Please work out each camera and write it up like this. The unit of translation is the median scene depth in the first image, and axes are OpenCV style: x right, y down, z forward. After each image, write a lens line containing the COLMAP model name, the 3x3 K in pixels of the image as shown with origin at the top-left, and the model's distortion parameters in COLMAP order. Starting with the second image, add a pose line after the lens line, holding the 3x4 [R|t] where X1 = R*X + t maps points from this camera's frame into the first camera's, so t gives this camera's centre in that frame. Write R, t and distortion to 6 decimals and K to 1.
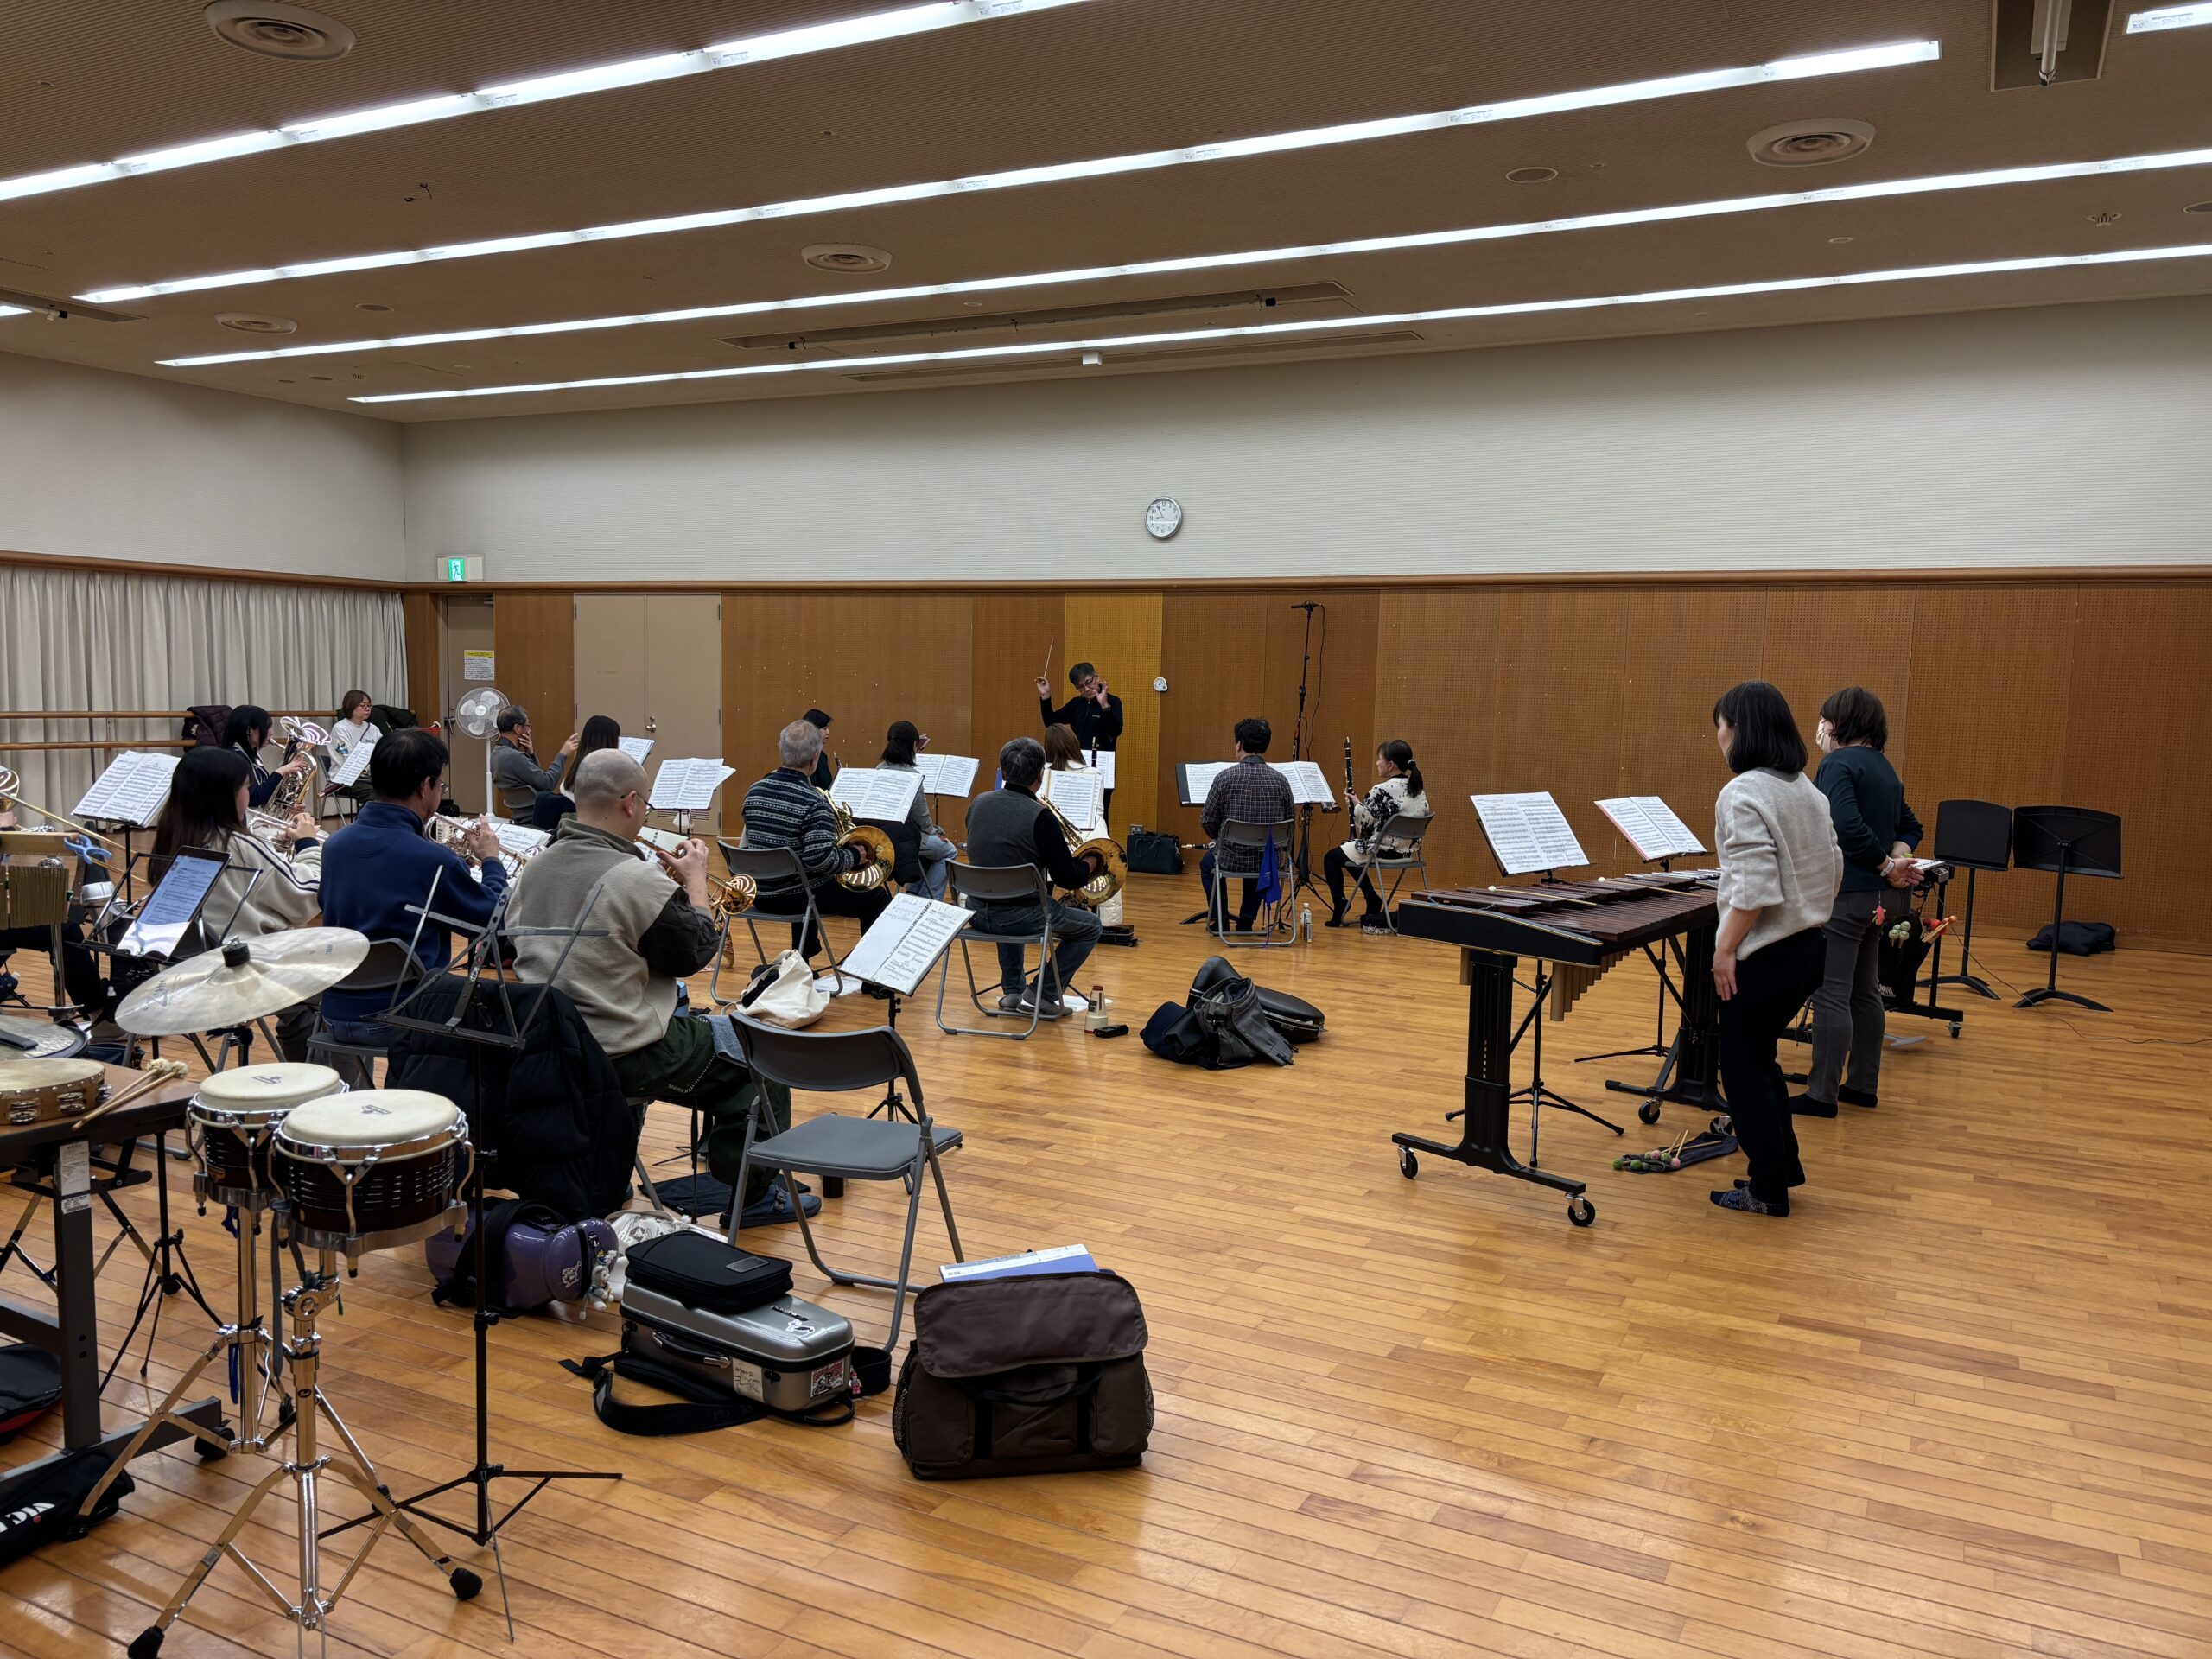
lens RADIAL K [[1654.0, 0, 1097.2], [0, 1654.0, 818.7], [0, 0, 1]] dist [0.112429, -0.232673]
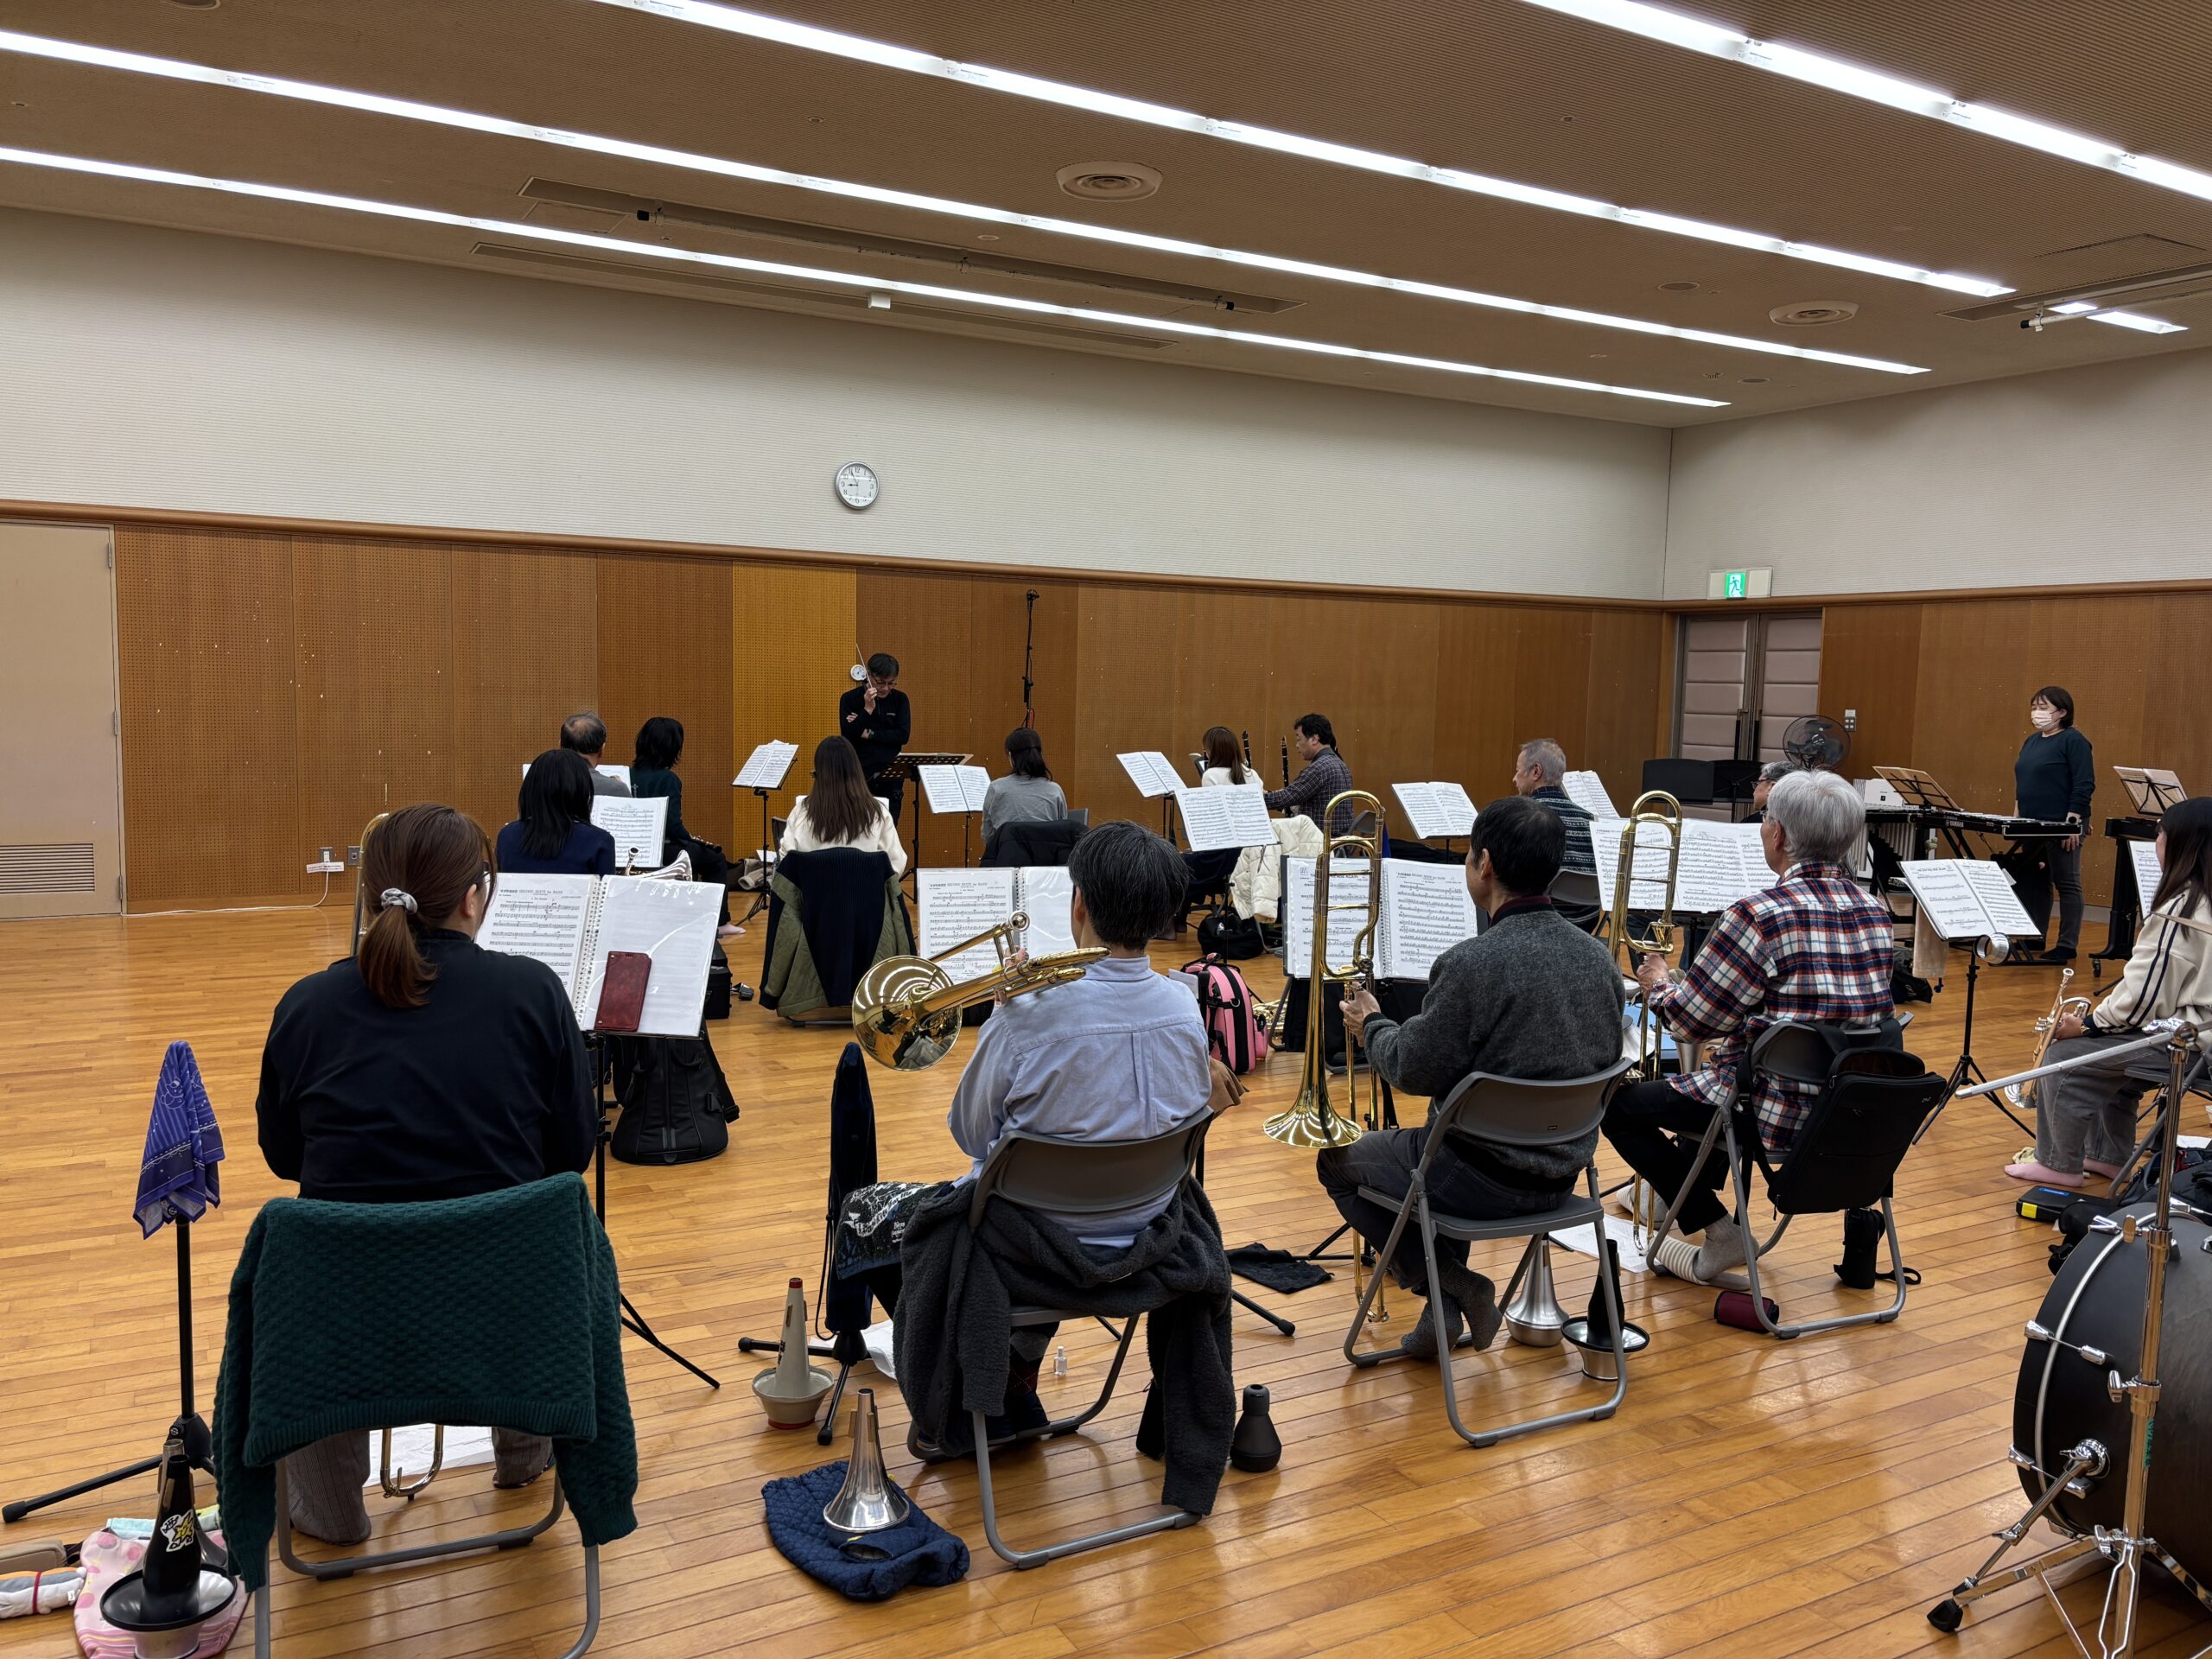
lens RADIAL K [[1679.2, 0, 1116.3], [0, 1679.2, 841.3], [0, 0, 1]] dist [0.098810, -0.193524]
pose [[0.550251, -0.090285, 0.830104, -0.796030], [0.054420, 0.995901, 0.072245, -0.060826], [-0.833224, 0.005422, 0.552909, 0.474037]]
